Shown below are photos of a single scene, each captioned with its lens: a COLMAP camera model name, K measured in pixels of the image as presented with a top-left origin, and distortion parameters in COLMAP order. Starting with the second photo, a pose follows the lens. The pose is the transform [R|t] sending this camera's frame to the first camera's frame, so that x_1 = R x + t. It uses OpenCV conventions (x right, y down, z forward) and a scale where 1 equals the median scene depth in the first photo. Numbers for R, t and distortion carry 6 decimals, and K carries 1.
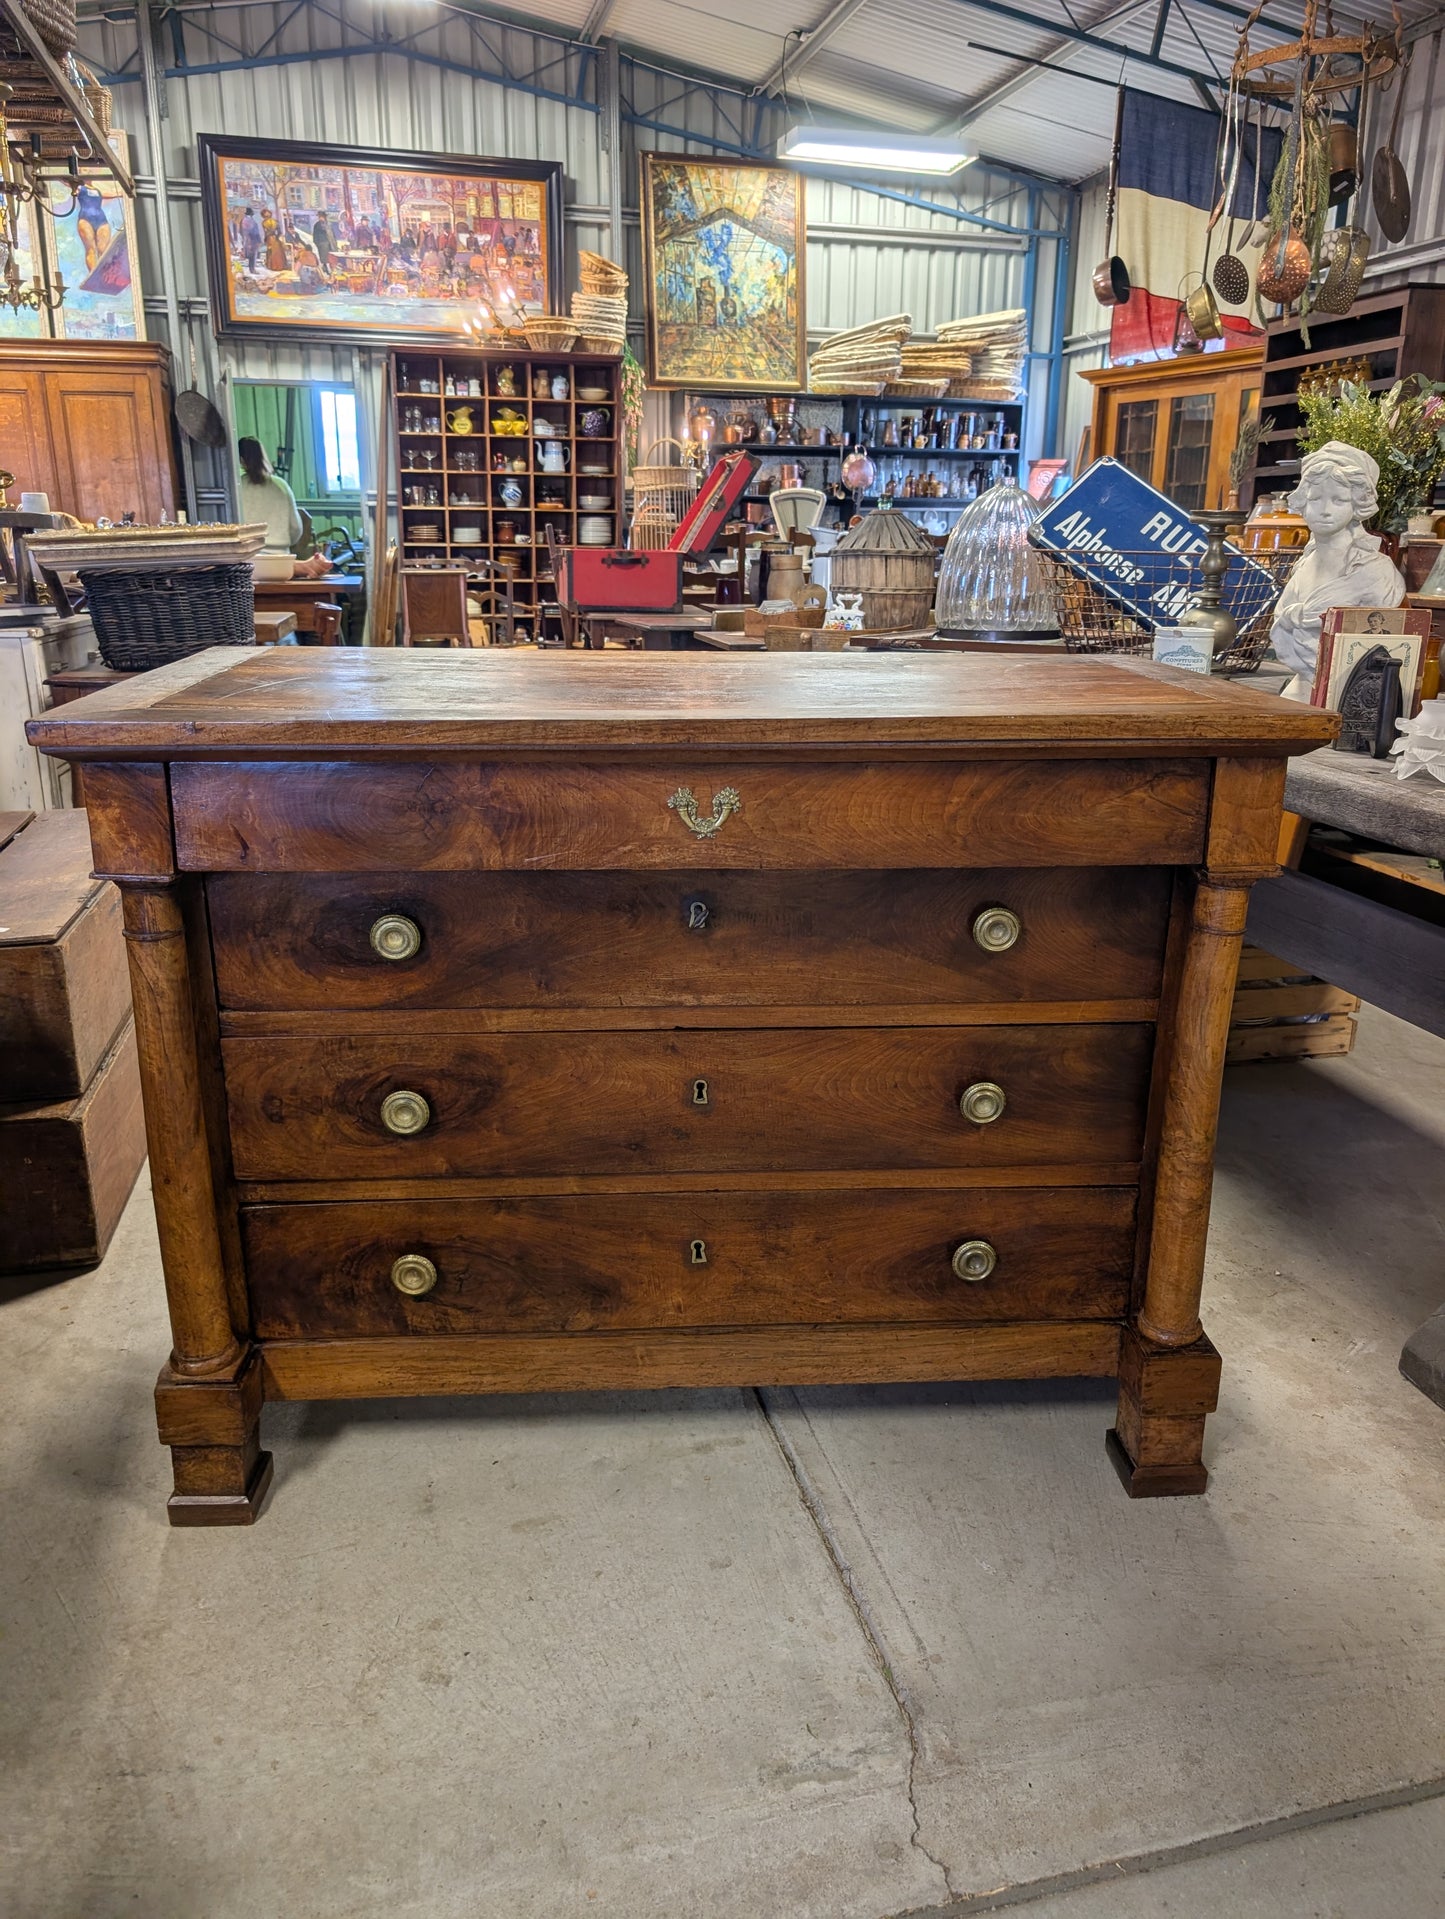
lens RADIAL K [[1376.4, 0, 749.1], [0, 1376.4, 944.6], [0, 0, 1]] dist [-0.000601, -0.004649]
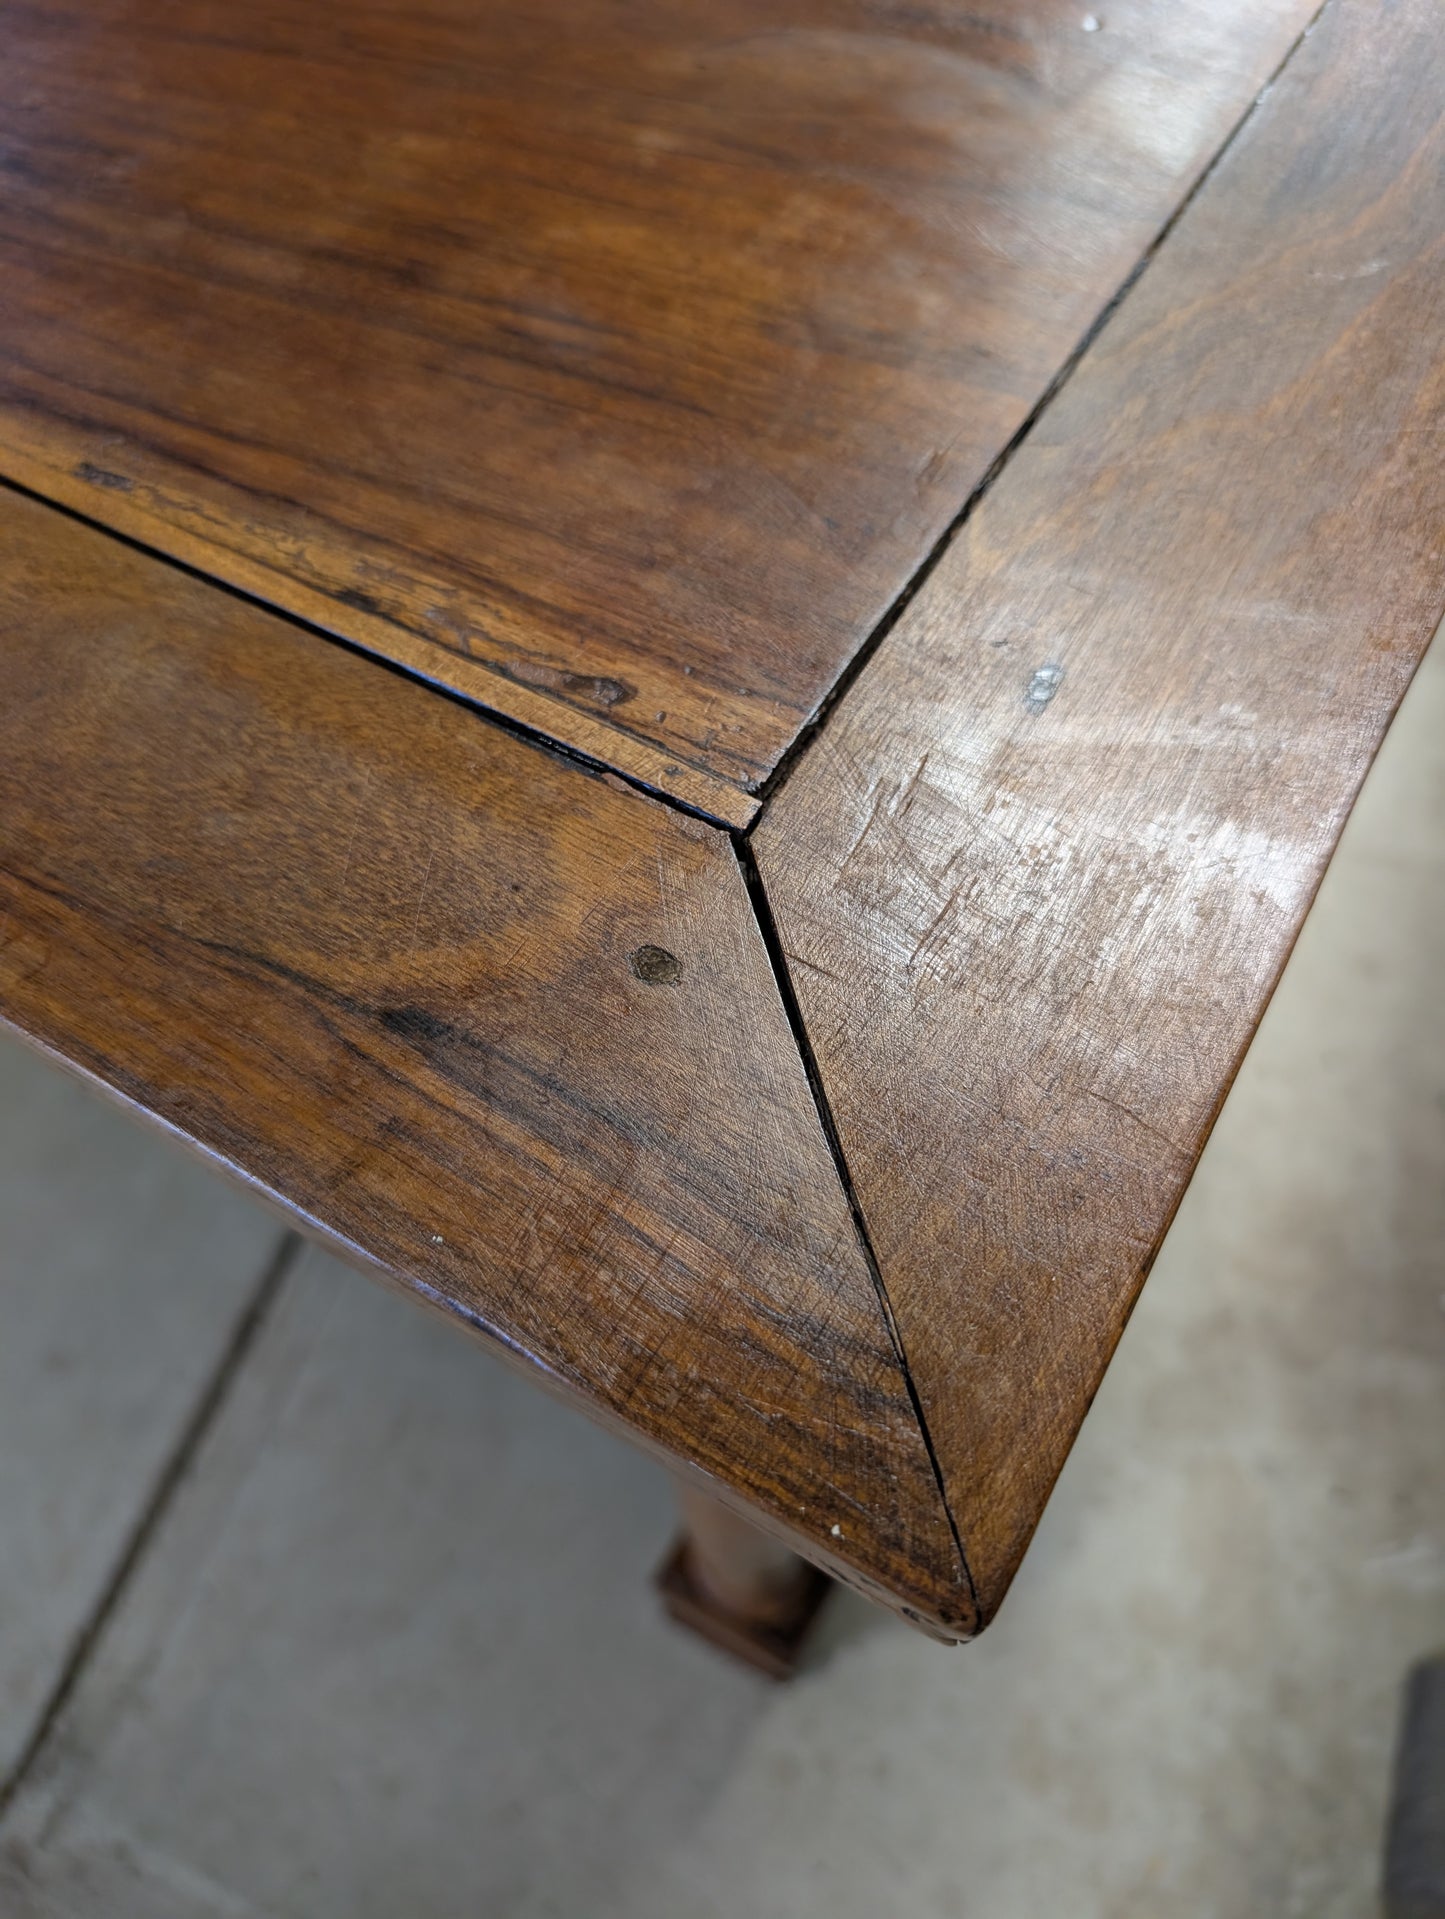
lens RADIAL K [[1386.3, 0, 722.5], [0, 1386.3, 959.5], [0, 0, 1]] dist [-0.038324, -0.000052]
pose [[0.818983, 0.494182, -0.291636, 0.335708], [-0.157334, 0.682150, 0.714085, -0.219311], [0.551827, -0.538939, 0.636421, 0.809623]]
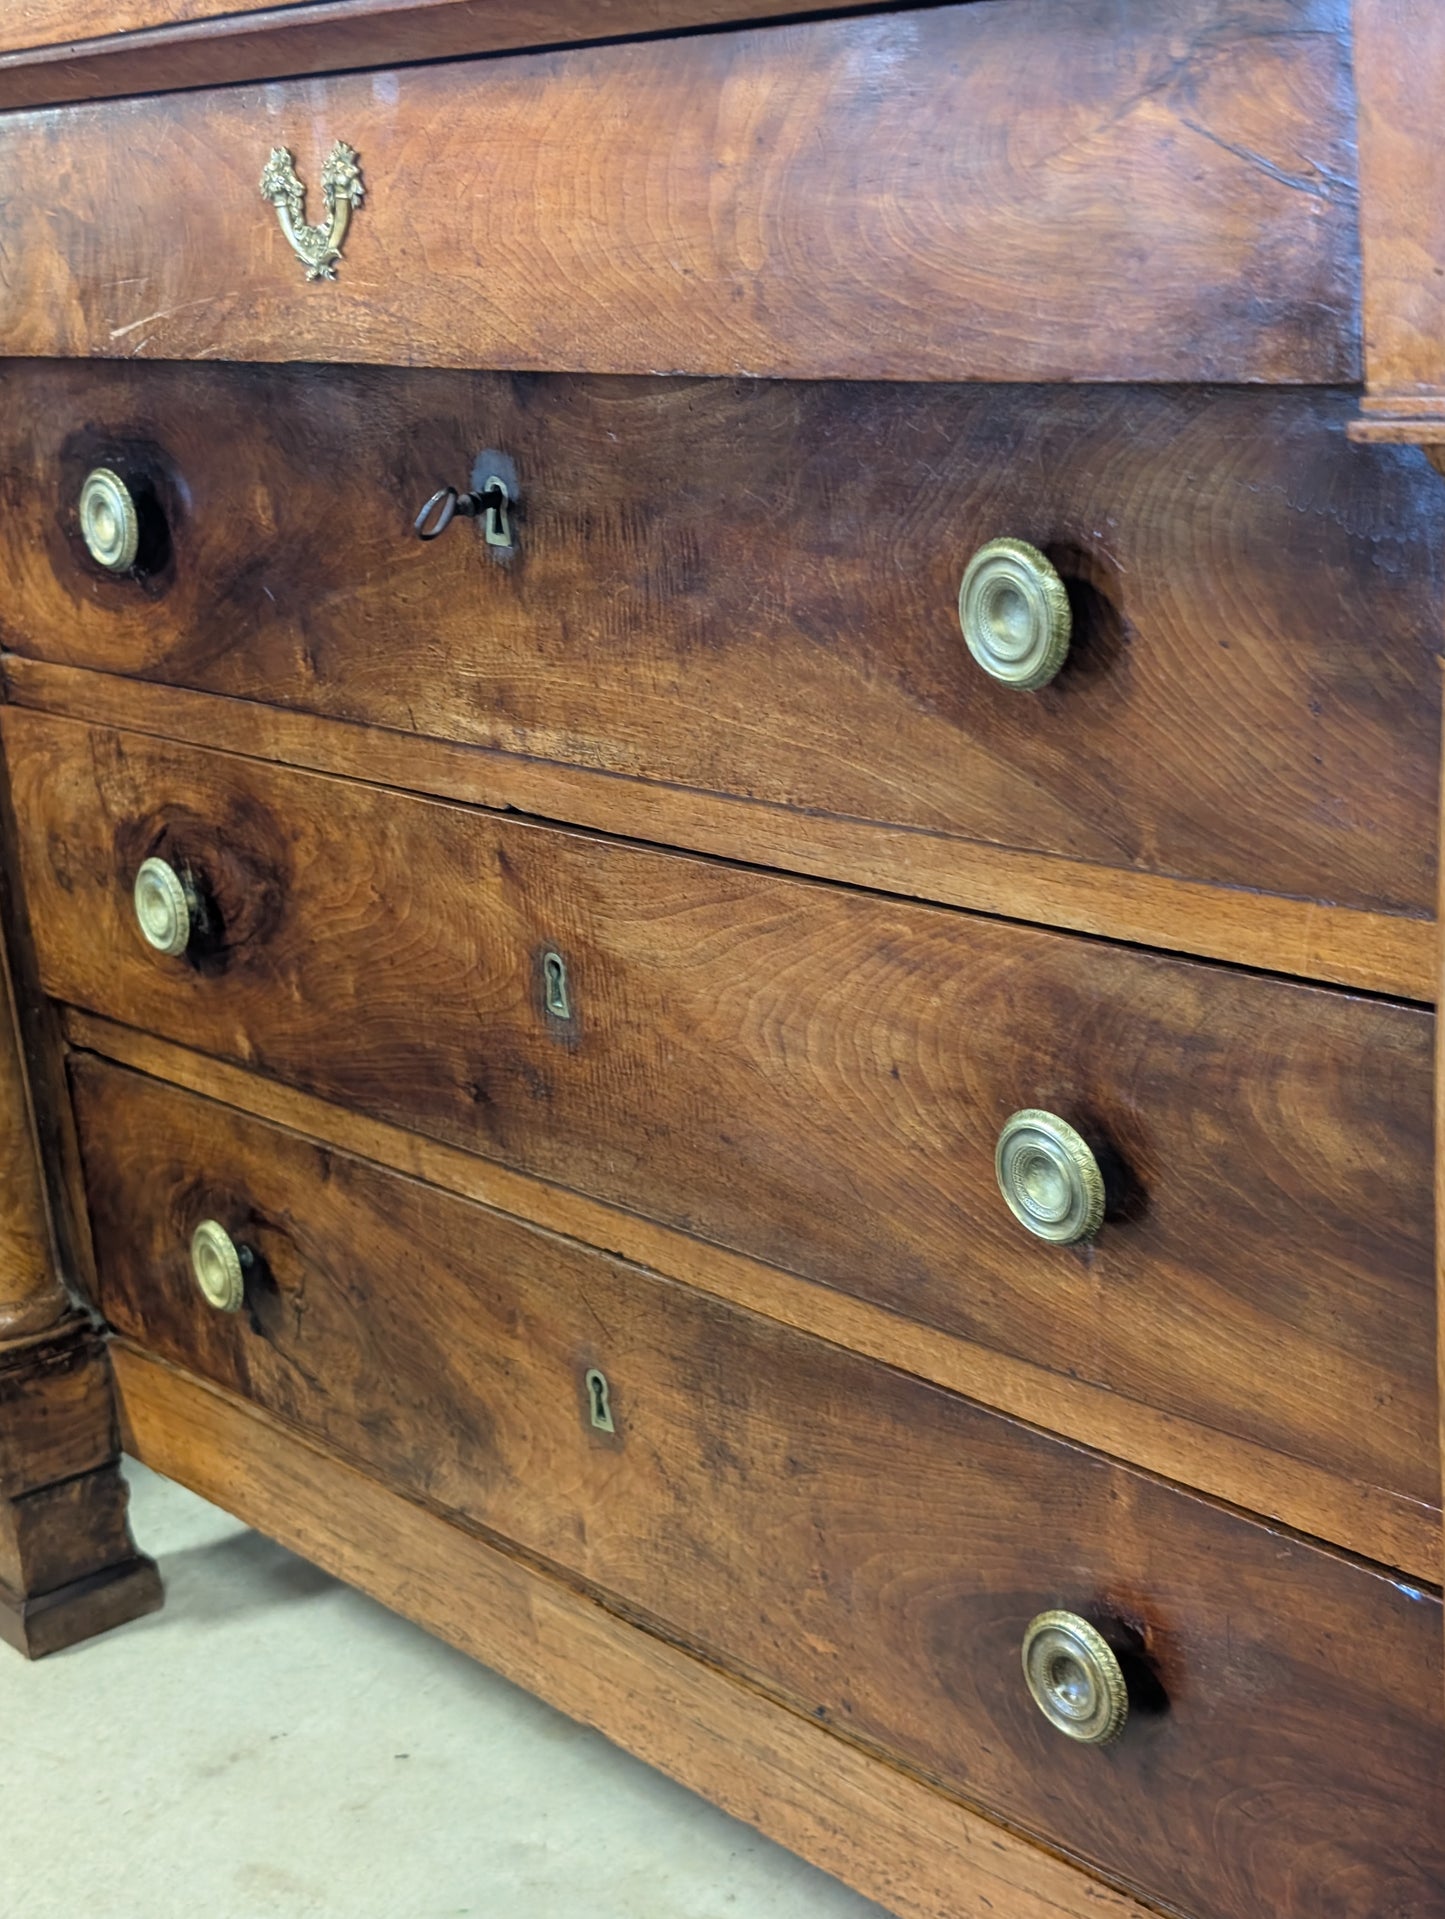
lens RADIAL K [[2970.9, 0, 808.5], [0, 2970.9, 959.5], [0, 0, 1]] dist [0.176445, -0.737549]
pose [[0.590506, 0.166120, -0.789751, 0.652684], [-0.150122, 0.984116, 0.094756, 0.008996], [0.792947, 0.062605, 0.606065, 0.520461]]
